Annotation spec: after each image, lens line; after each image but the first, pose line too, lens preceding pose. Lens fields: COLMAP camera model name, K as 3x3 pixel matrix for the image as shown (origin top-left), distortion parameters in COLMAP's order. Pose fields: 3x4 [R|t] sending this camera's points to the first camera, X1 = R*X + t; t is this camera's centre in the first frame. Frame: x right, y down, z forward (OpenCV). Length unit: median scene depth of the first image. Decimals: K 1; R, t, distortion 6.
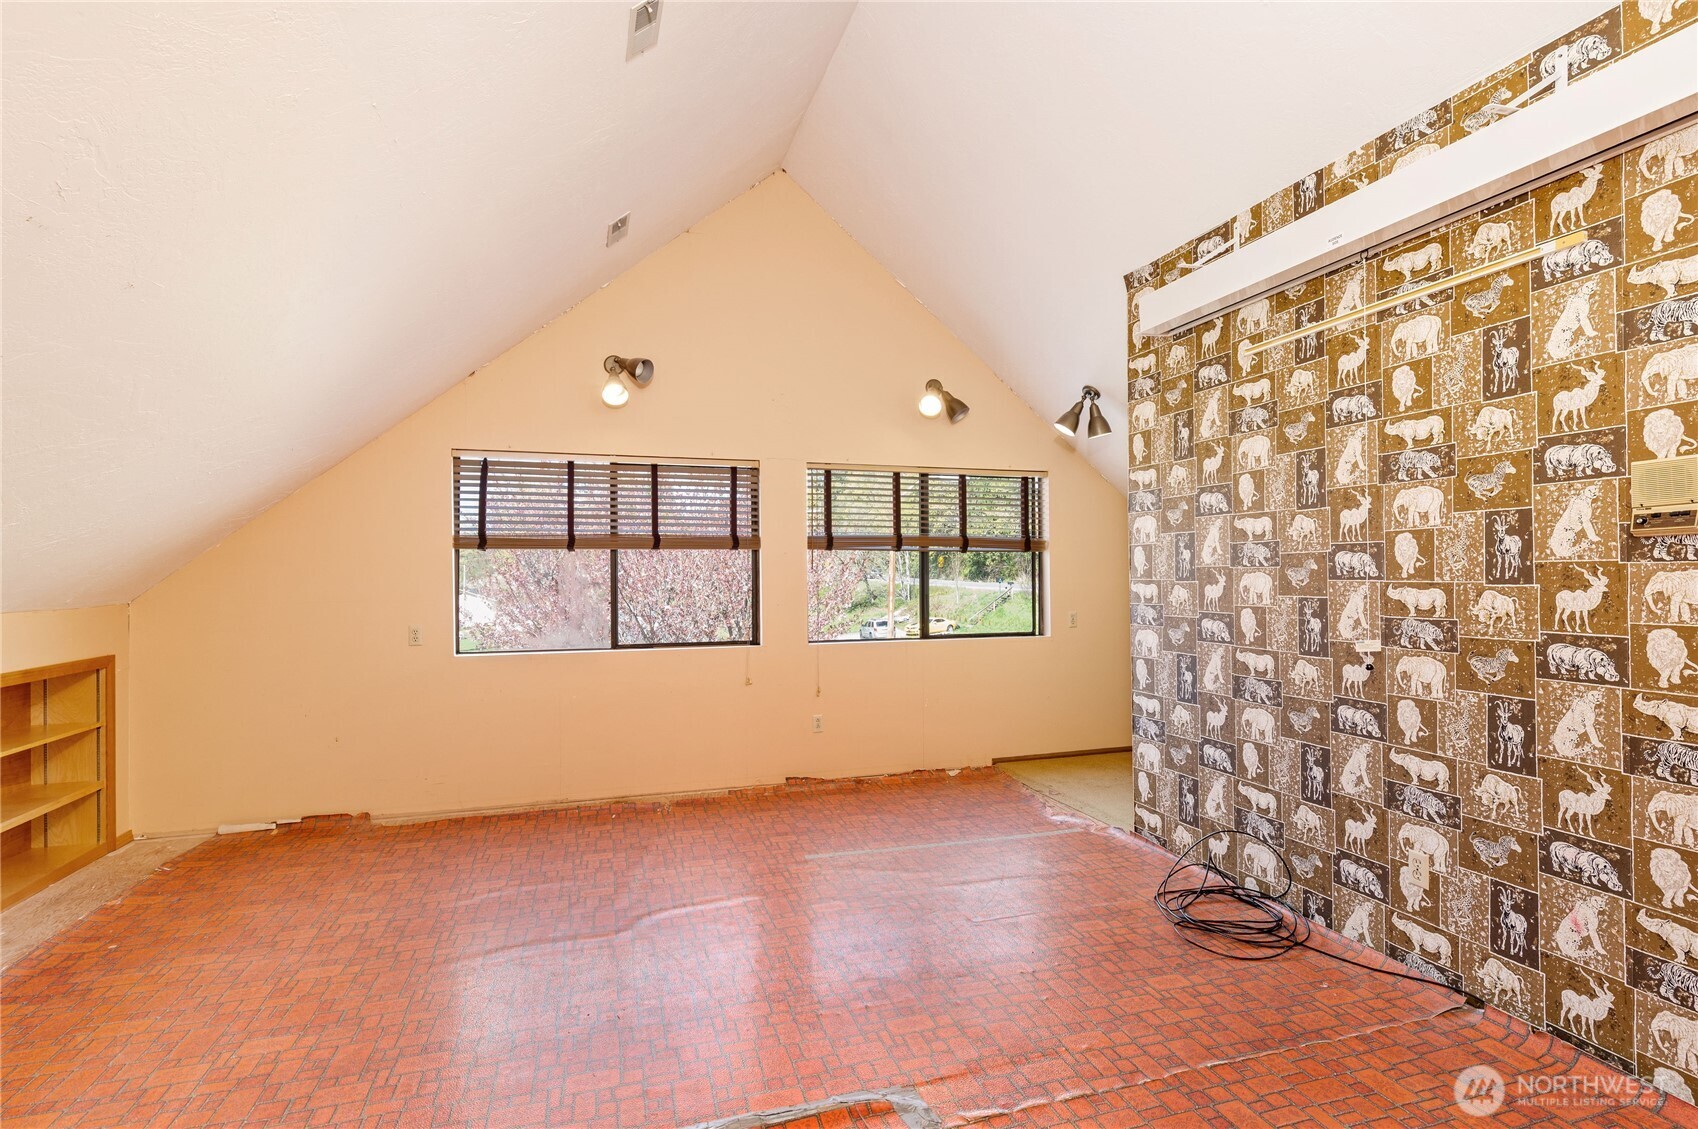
lens RADIAL K [[818.9, 0, 853.1], [0, 818.9, 569.8], [0, 0, 1]] dist [0.000088, 0.000494]
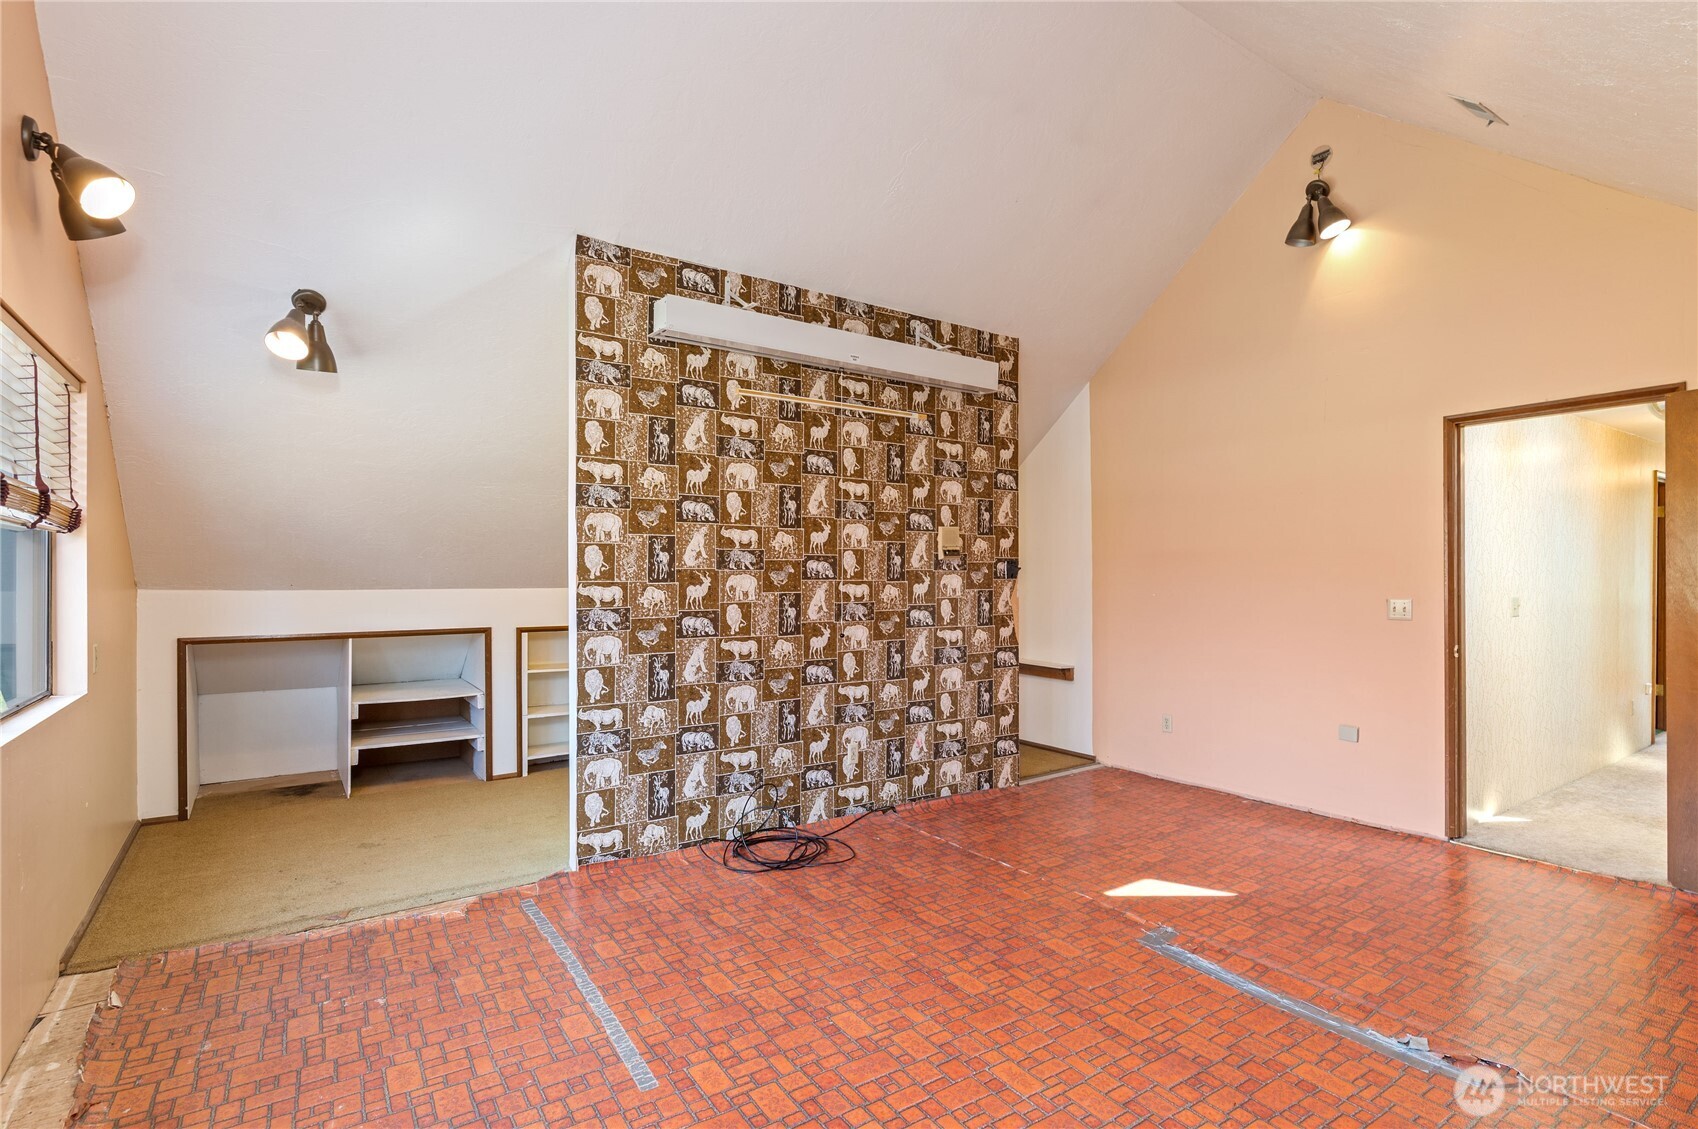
lens RADIAL K [[818.9, 0, 854.3], [0, 818.9, 572.0], [0, 0, 1]] dist [0.000088, 0.000494]
pose [[-0.286175, 0.004271, 0.958168, -0.804891], [-0.006639, 0.999957, -0.006440, 0.006947], [-0.958154, -0.008204, -0.286134, 1.314379]]
